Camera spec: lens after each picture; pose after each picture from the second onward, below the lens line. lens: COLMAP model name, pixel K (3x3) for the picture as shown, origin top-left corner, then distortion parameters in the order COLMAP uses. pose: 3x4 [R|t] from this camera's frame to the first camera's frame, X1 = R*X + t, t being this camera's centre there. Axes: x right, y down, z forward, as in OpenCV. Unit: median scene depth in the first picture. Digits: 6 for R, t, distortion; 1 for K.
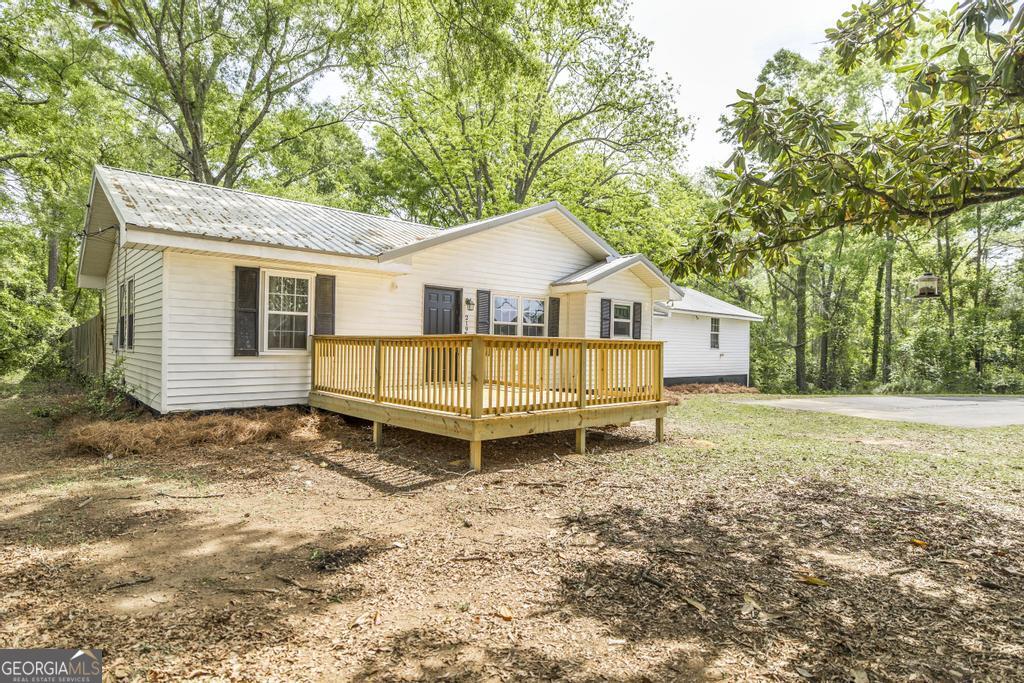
lens RADIAL K [[560.4, 0, 509.6], [0, 560.4, 341.8], [0, 0, 1]] dist [-0.003549, -0.000001]
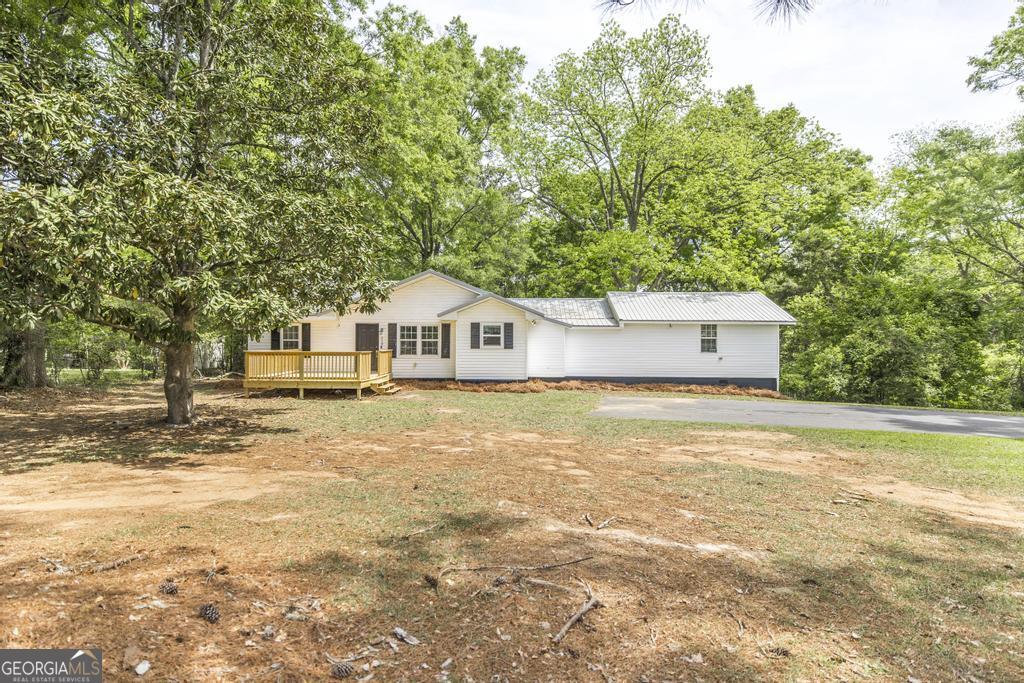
lens RADIAL K [[543.1, 0, 509.0], [0, 543.1, 341.9], [0, 0, 1]] dist [-0.002888, -0.002146]
pose [[0.720566, -0.021941, -0.693039, 1.520507], [0.015020, 0.999759, -0.016035, 0.004361], [0.693223, 0.001145, 0.720722, -0.035464]]
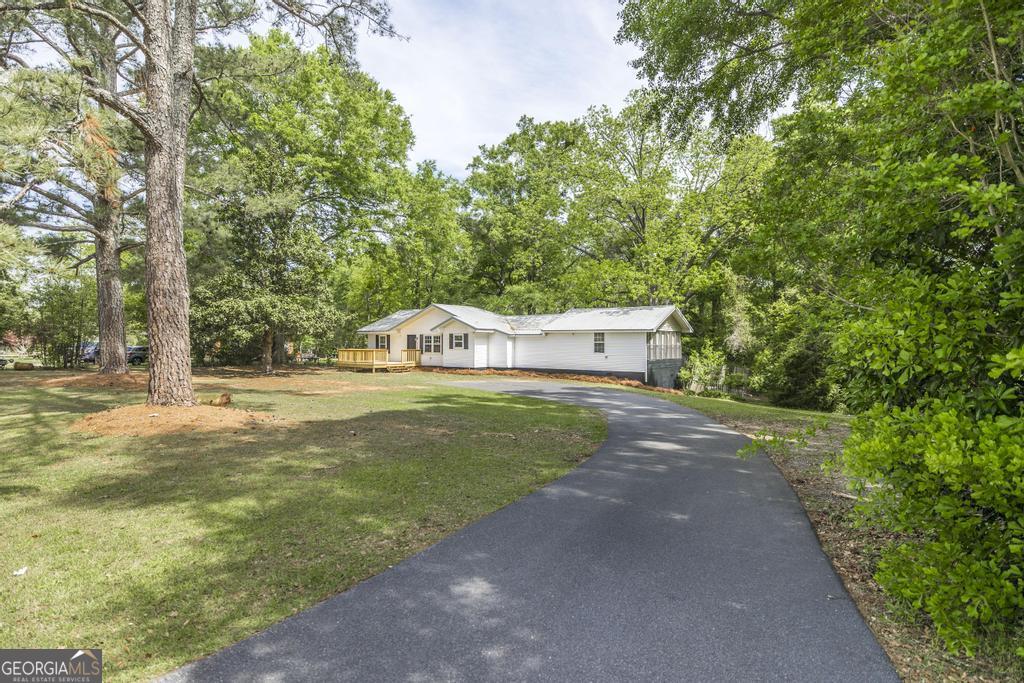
lens RADIAL K [[560.4, 0, 512.1], [0, 560.4, 345.3], [0, 0, 1]] dist [-0.003549, -0.000001]
pose [[0.206702, -0.018563, -0.978228, 3.348519], [0.003929, 0.999828, -0.018142, 0.034145], [0.978396, -0.000094, 0.206740, 0.860585]]
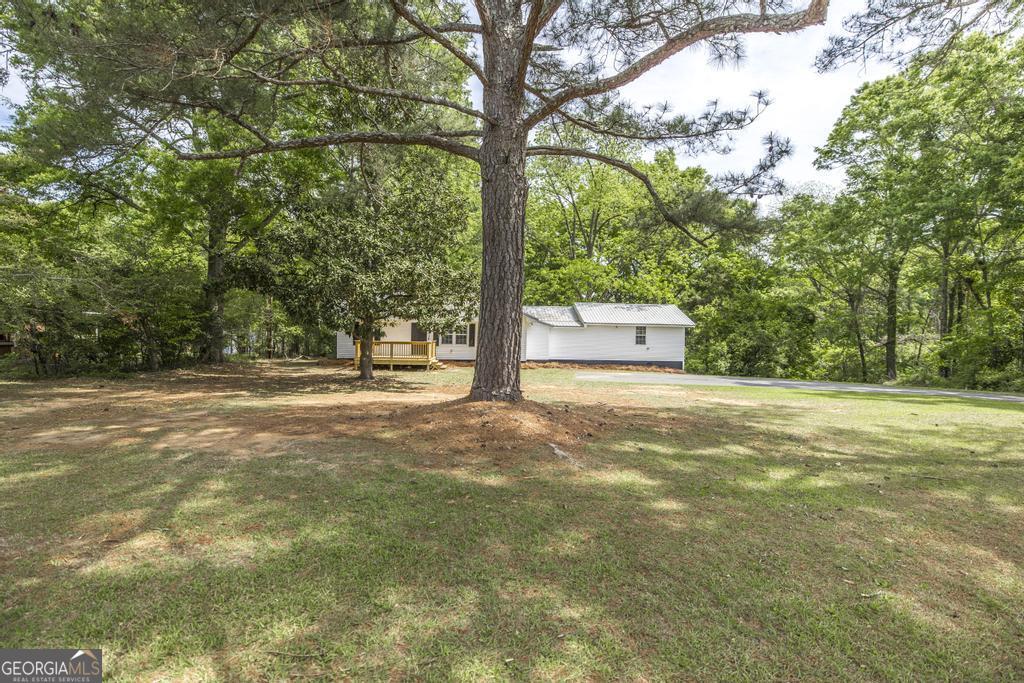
lens RADIAL K [[494.4, 0, 511.8], [0, 494.4, 339.9], [0, 0, 1]] dist [0.001304, 0.000251]
pose [[0.786292, -0.004485, -0.617838, 1.814840], [0.004383, 0.999989, -0.001681, -0.002359], [0.617839, -0.001386, 0.786303, -0.723778]]
